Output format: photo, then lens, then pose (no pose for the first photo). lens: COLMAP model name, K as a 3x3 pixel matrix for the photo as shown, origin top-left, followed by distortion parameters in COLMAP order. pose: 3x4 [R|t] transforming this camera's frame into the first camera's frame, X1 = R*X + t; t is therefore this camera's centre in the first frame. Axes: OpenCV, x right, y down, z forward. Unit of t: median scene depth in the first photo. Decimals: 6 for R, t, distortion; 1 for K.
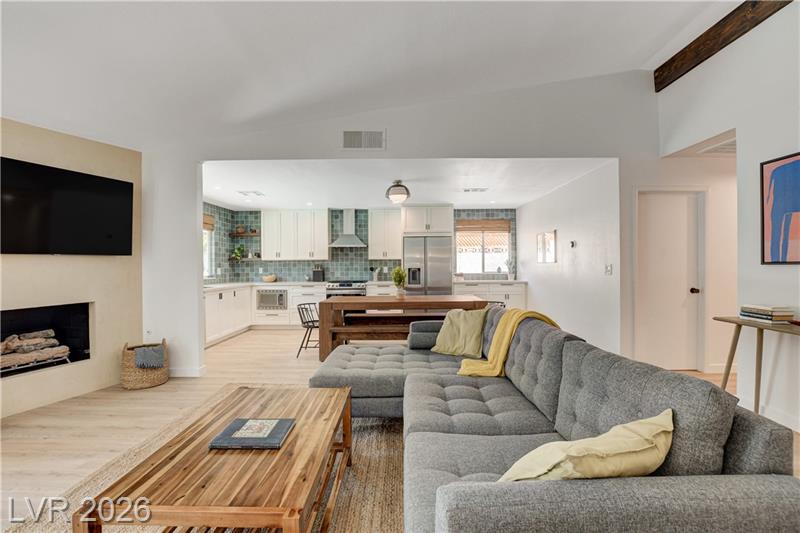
lens RADIAL K [[352.9, 0, 396.8], [0, 352.9, 265.4], [0, 0, 1]] dist [-0.024781, 0.002186]
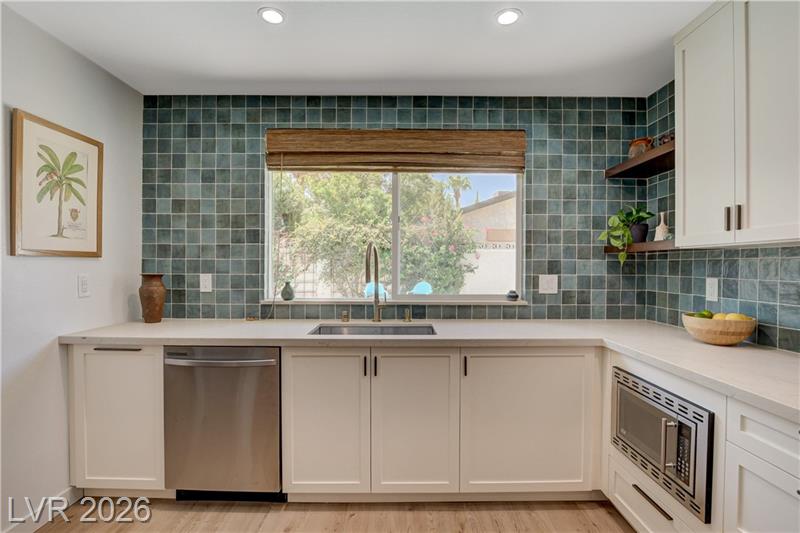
lens RADIAL K [[381.7, 0, 403.0], [0, 381.7, 268.0], [0, 0, 1]] dist [-0.021490, 0.000637]
pose [[0.016030, 0.016269, -0.999739, -0.125869], [-0.001618, 0.999867, 0.016245, -0.005010], [0.999870, 0.001358, 0.016054, 0.807647]]
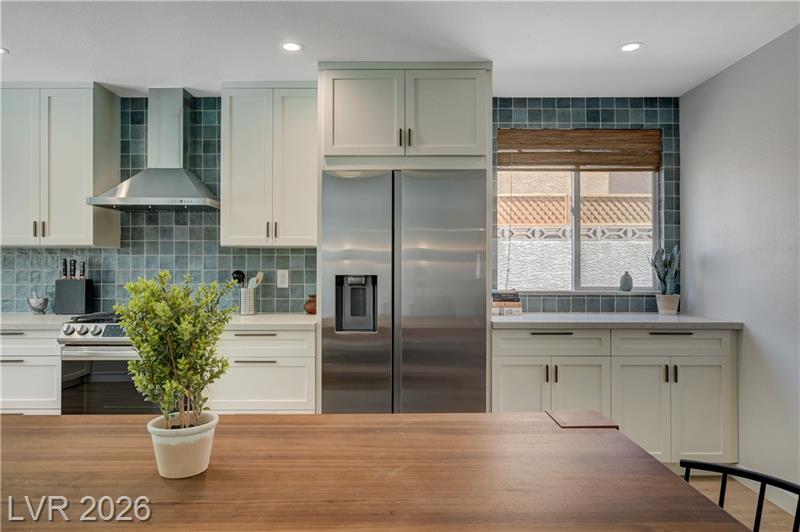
lens RADIAL K [[517.8, 0, 395.9], [0, 517.8, 265.4], [0, 0, 1]] dist [-0.007718, 0.006676]
pose [[0.999964, 0.008170, 0.002401, 0.075512], [-0.008166, 0.999966, -0.001441, -0.000426], [-0.002413, 0.001421, 0.999996, 0.535102]]
